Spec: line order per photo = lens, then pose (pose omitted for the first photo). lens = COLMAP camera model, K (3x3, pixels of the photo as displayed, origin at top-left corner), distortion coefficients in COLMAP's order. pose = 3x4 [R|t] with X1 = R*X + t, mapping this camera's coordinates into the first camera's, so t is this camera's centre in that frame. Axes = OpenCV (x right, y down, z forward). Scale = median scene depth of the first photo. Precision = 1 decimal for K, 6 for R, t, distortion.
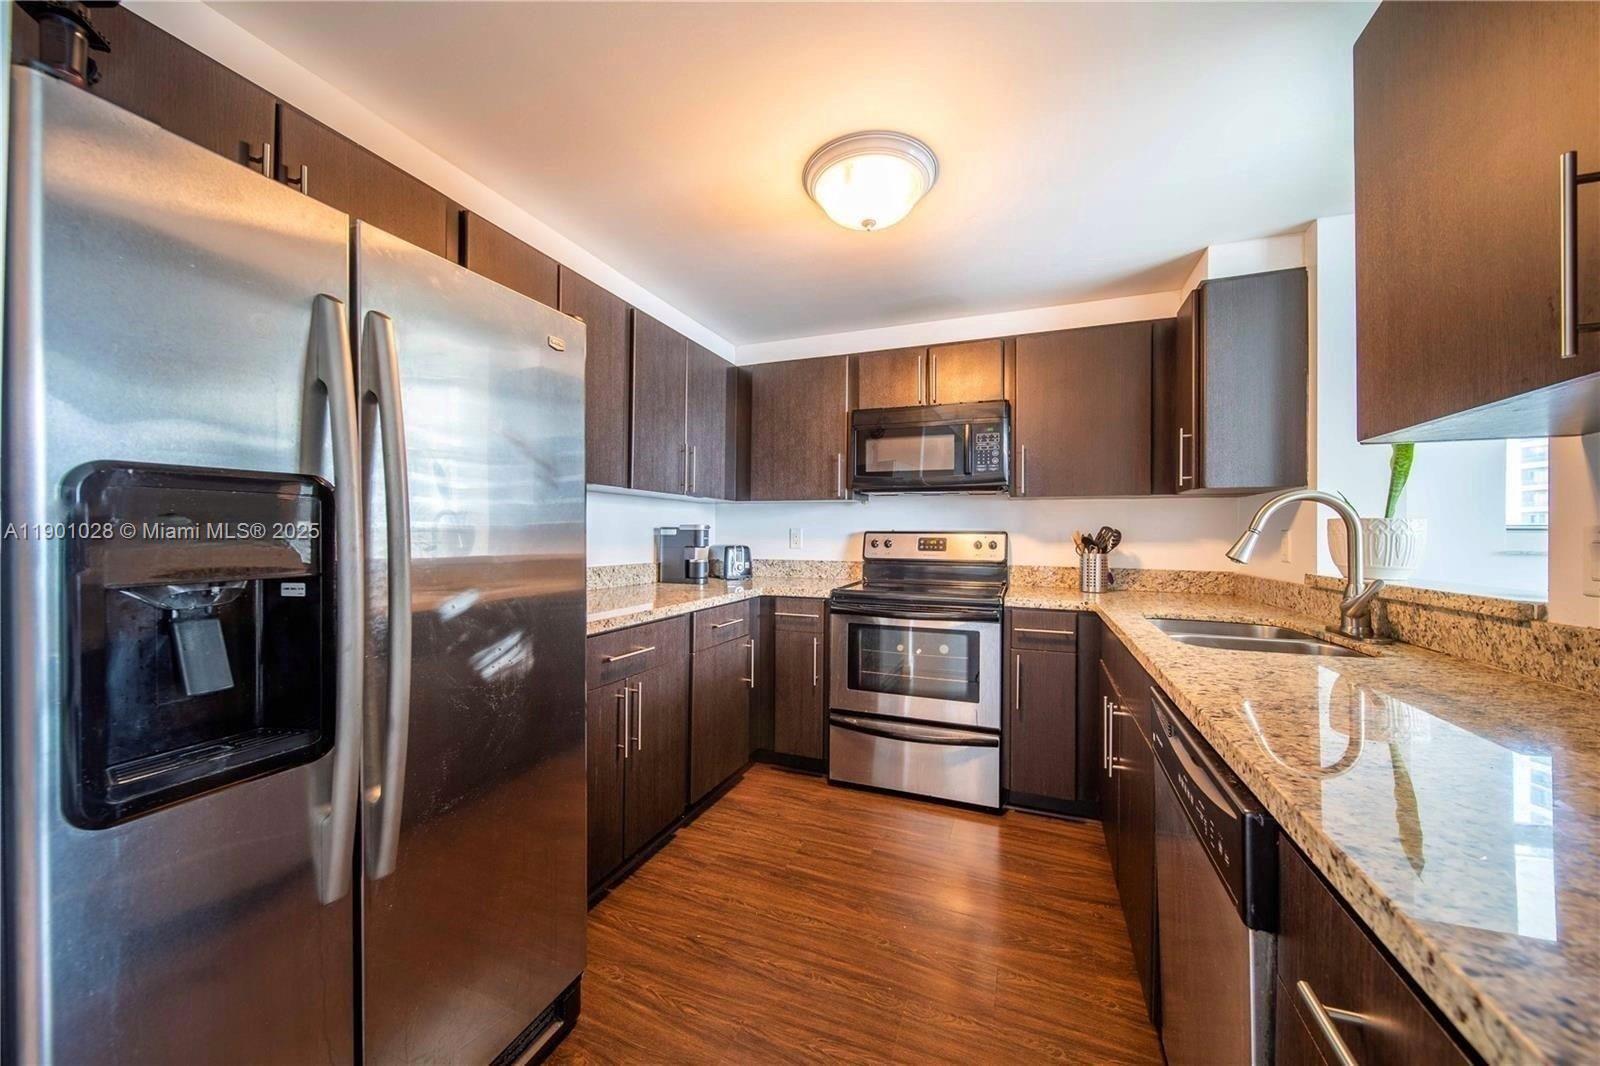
lens RADIAL K [[569.1, 0, 795.0], [0, 569.1, 535.6], [0, 0, 1]] dist [0.000063, -0.000437]
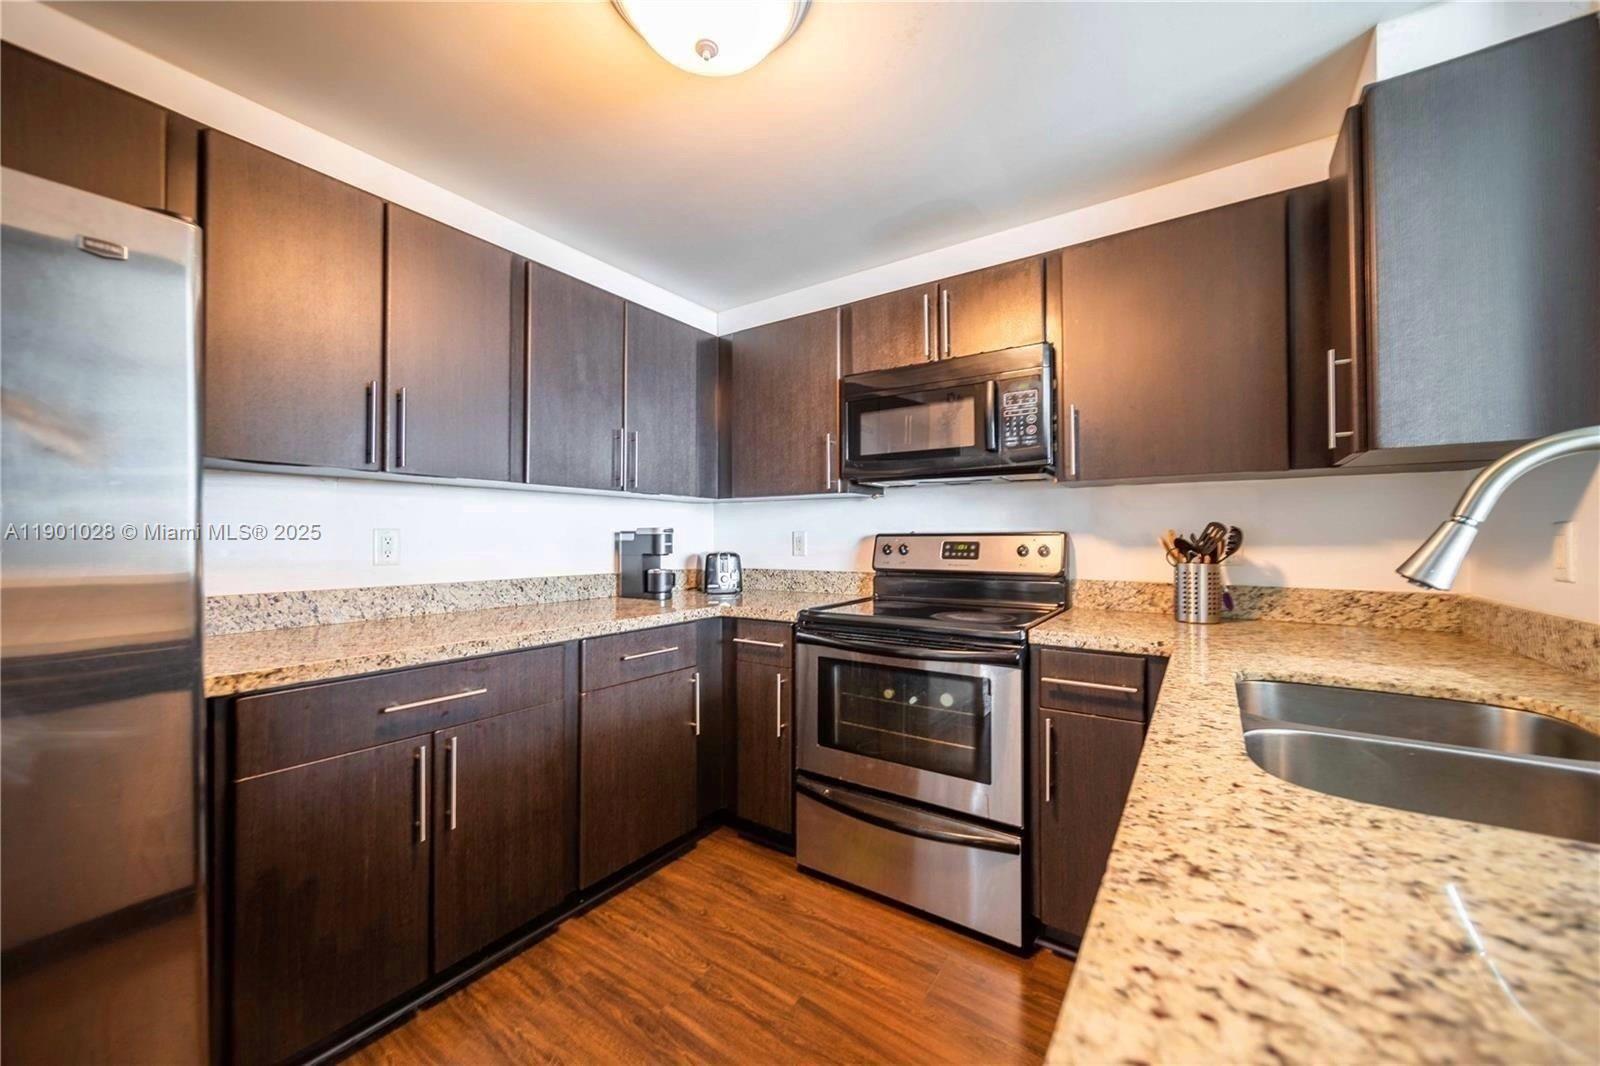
lens RADIAL K [[569.1, 0, 801.0], [0, 569.1, 535.6], [0, 0, 1]] dist [0.000063, -0.000437]
pose [[0.973123, -0.009945, -0.230069, 0.234818], [0.007540, 0.999907, -0.011326, 0.003166], [0.230161, 0.009287, 0.973108, 0.256383]]
